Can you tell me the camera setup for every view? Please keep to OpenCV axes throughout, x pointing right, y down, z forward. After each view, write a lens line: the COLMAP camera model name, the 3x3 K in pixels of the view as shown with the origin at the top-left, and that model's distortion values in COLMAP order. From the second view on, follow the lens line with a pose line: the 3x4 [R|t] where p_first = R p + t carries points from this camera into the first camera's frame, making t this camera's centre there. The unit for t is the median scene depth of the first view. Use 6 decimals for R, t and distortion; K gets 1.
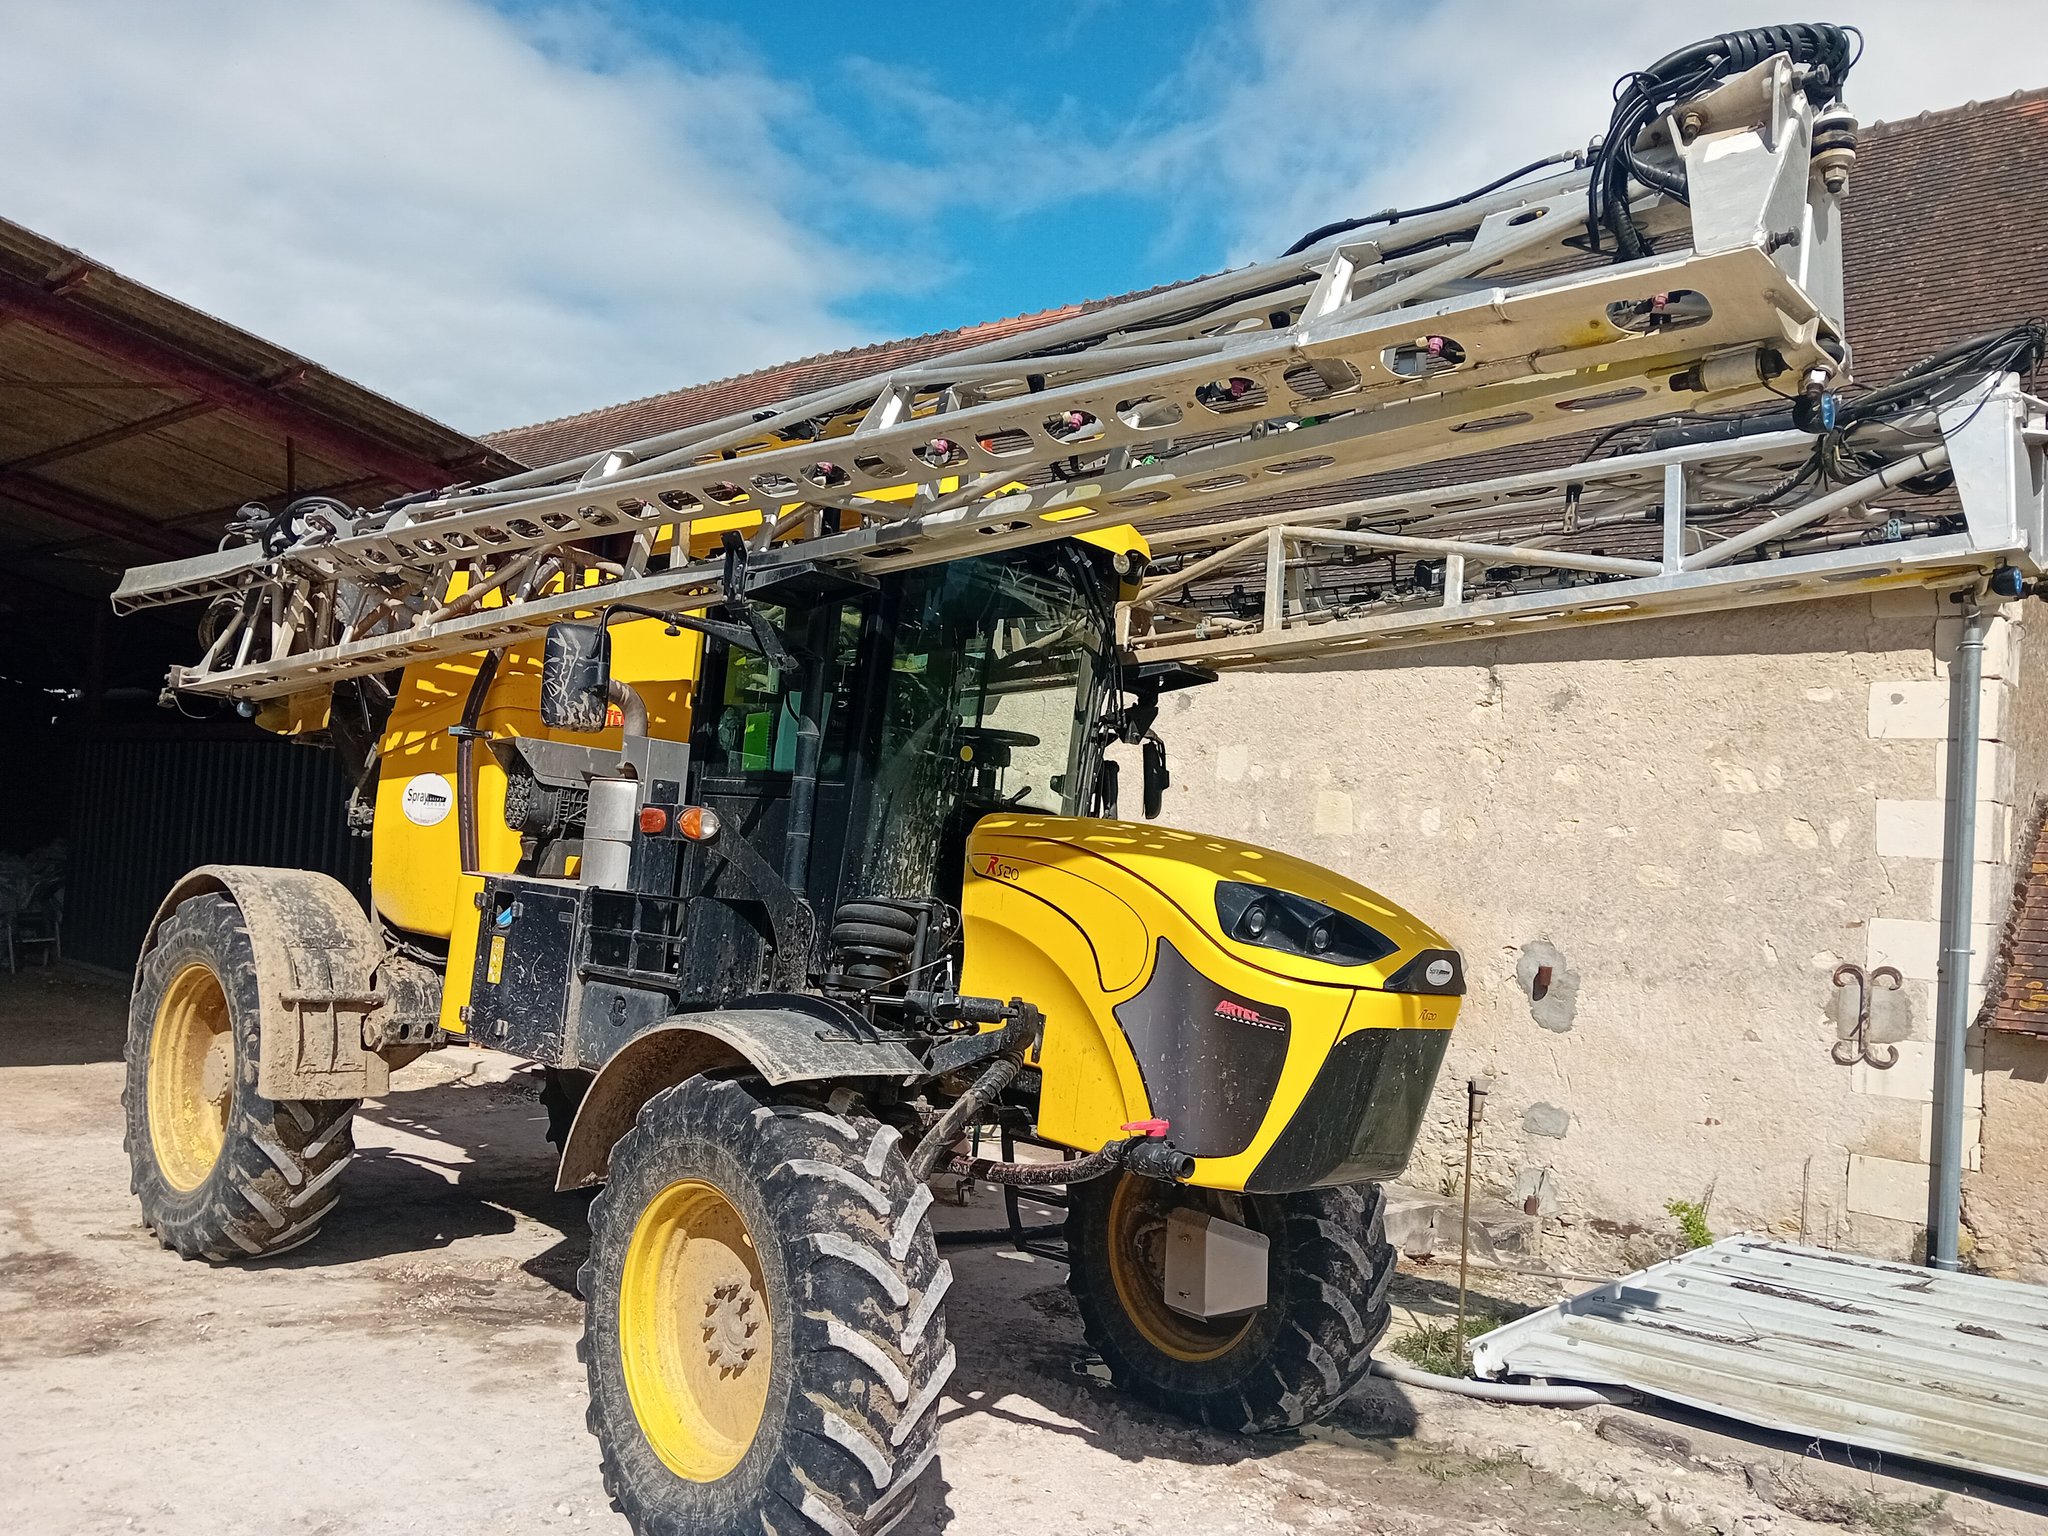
lens RADIAL K [[1590.2, 0, 1024.0], [0, 1590.2, 768.0], [0, 0, 1]] dist [0.033472, -0.003826]
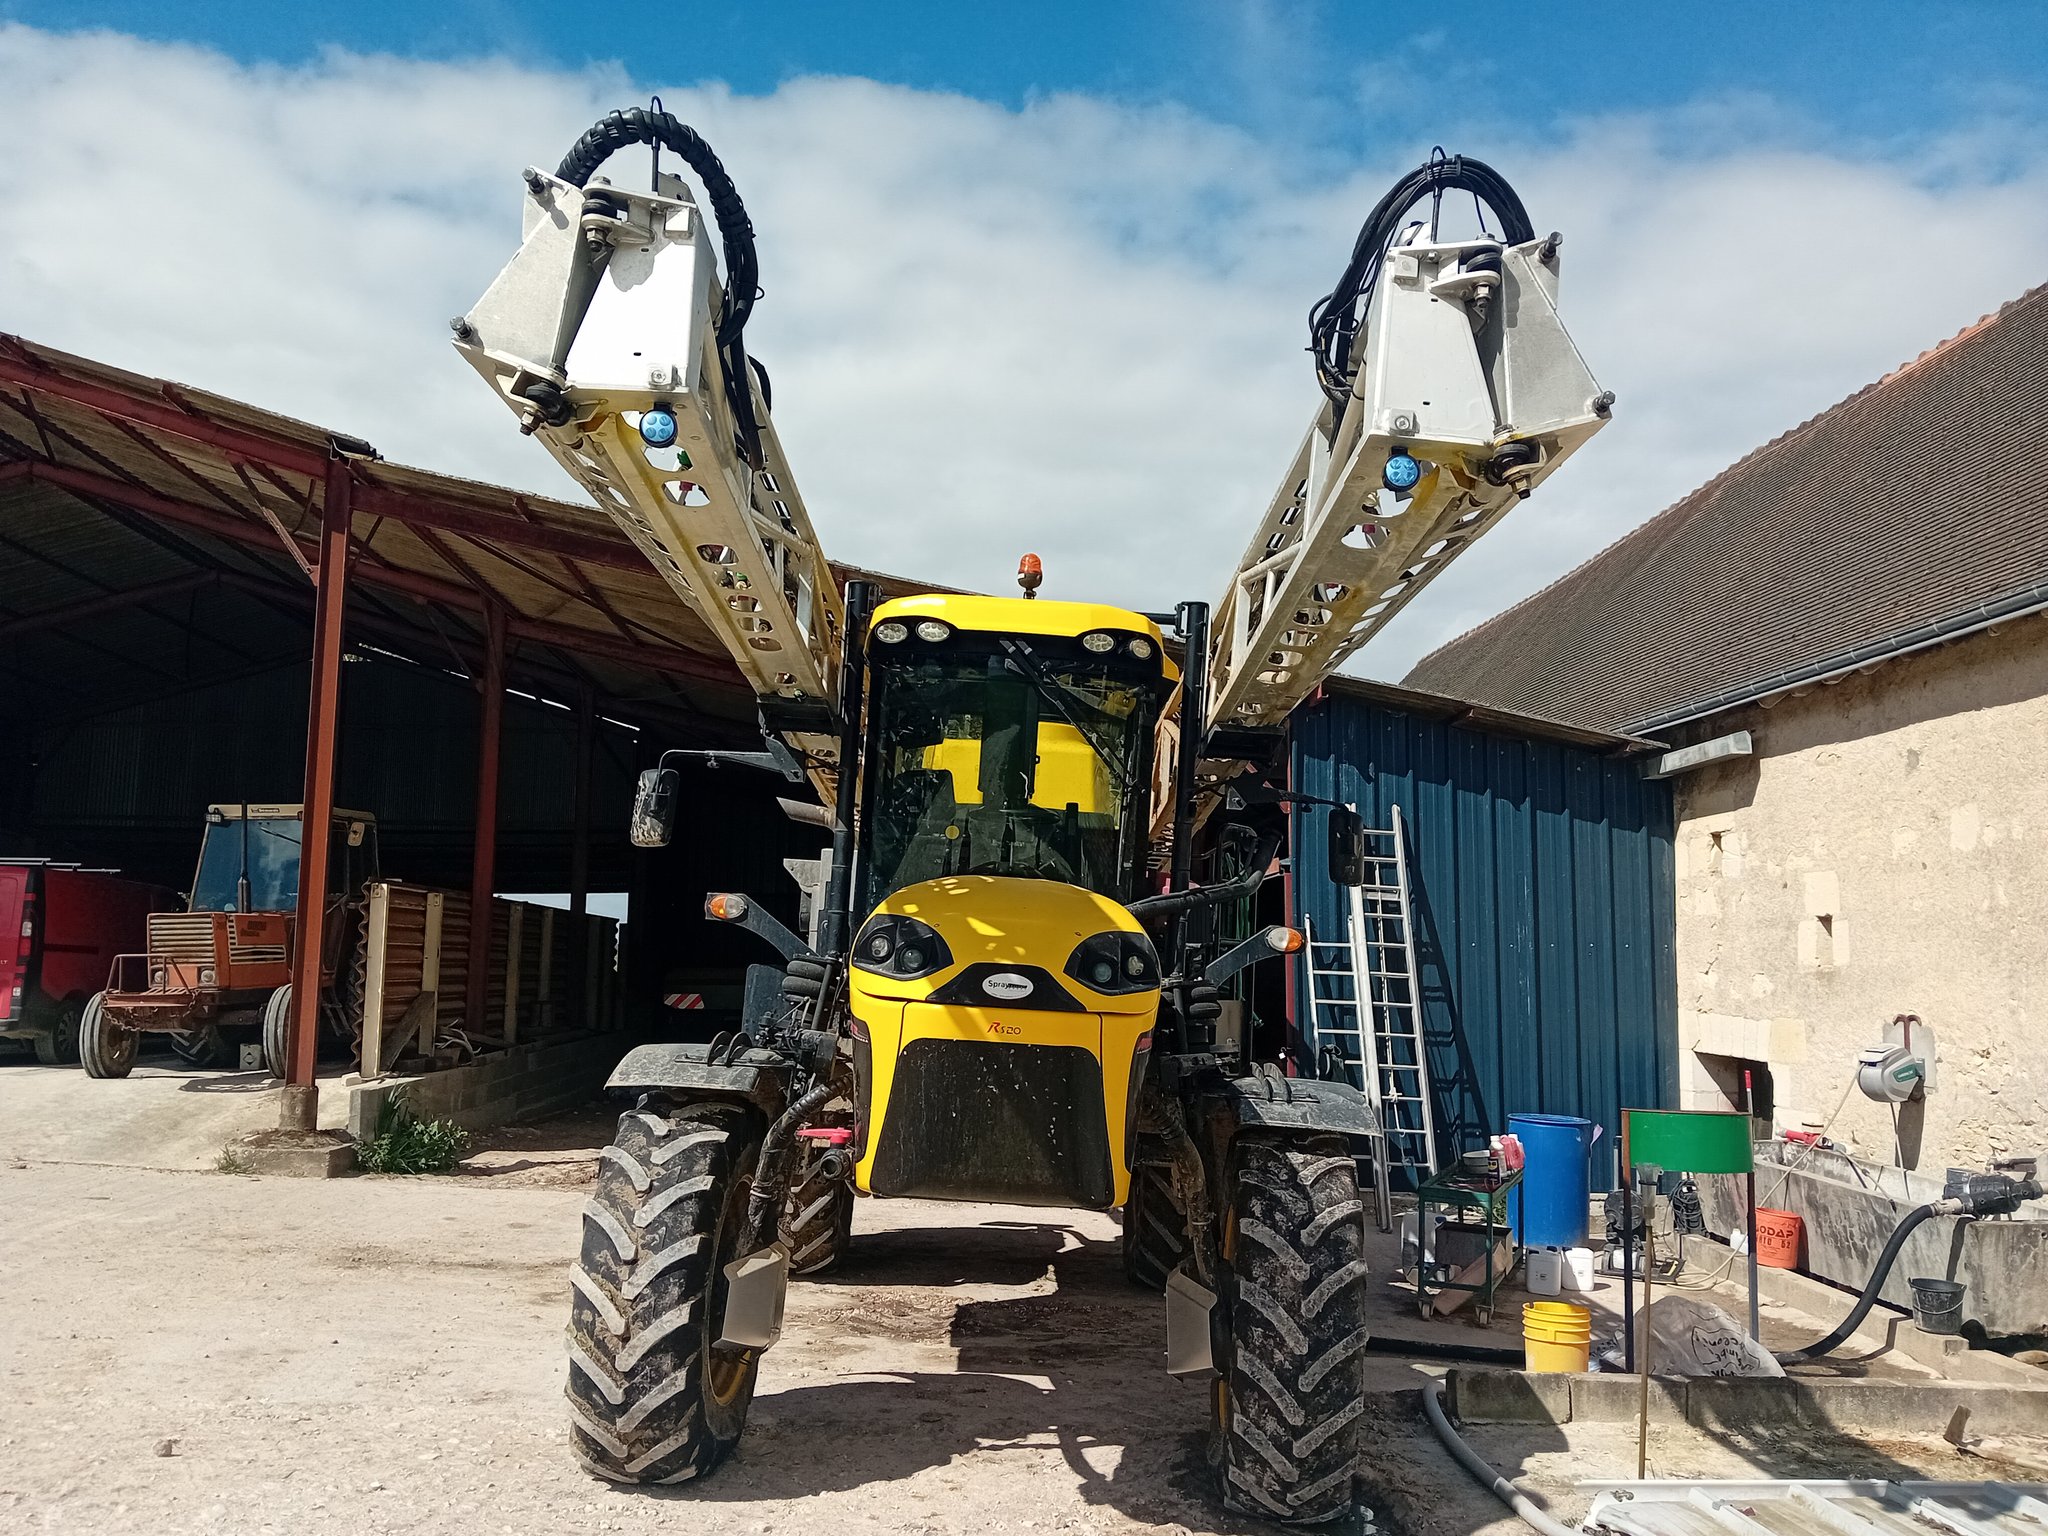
lens RADIAL K [[1590.2, 0, 1024.0], [0, 1590.2, 768.0], [0, 0, 1]] dist [0.033472, -0.003826]
pose [[0.692841, -0.141545, -0.707061, 0.809549], [0.061352, 0.988561, -0.137780, 0.105378], [0.718475, 0.052080, 0.693600, 0.235276]]
